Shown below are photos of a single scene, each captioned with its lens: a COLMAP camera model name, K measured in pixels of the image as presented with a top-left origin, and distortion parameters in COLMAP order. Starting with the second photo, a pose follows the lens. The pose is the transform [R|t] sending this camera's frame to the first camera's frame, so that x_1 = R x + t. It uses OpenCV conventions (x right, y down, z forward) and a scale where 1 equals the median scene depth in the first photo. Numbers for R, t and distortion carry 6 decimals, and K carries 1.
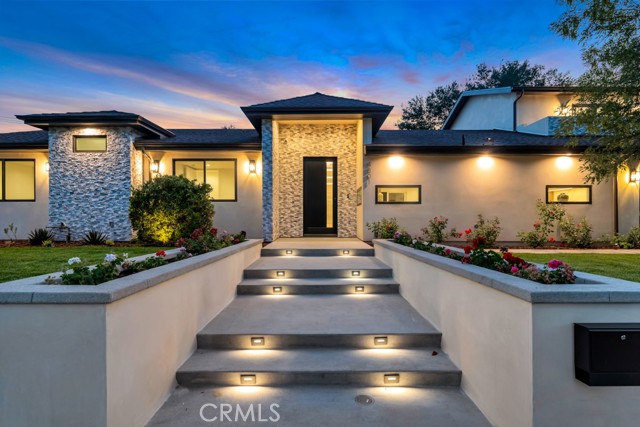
lens RADIAL K [[337.3, 0, 320.0], [0, 337.3, 213.5], [0, 0, 1]] dist [0.002741, 0.000555]
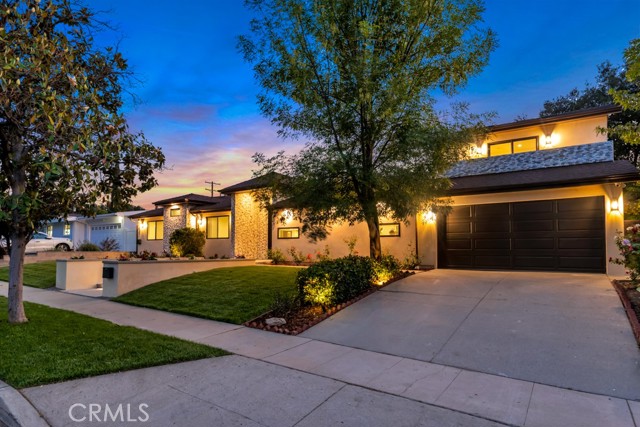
lens RADIAL K [[347.4, 0, 320.0], [0, 347.4, 213.5], [0, 0, 1]] dist [0.000591, 0.000020]
pose [[0.826426, -0.057976, -0.560053, 1.257173], [-0.002336, 0.994323, -0.106378, 0.024694], [0.563041, 0.089222, 0.821599, -0.257521]]
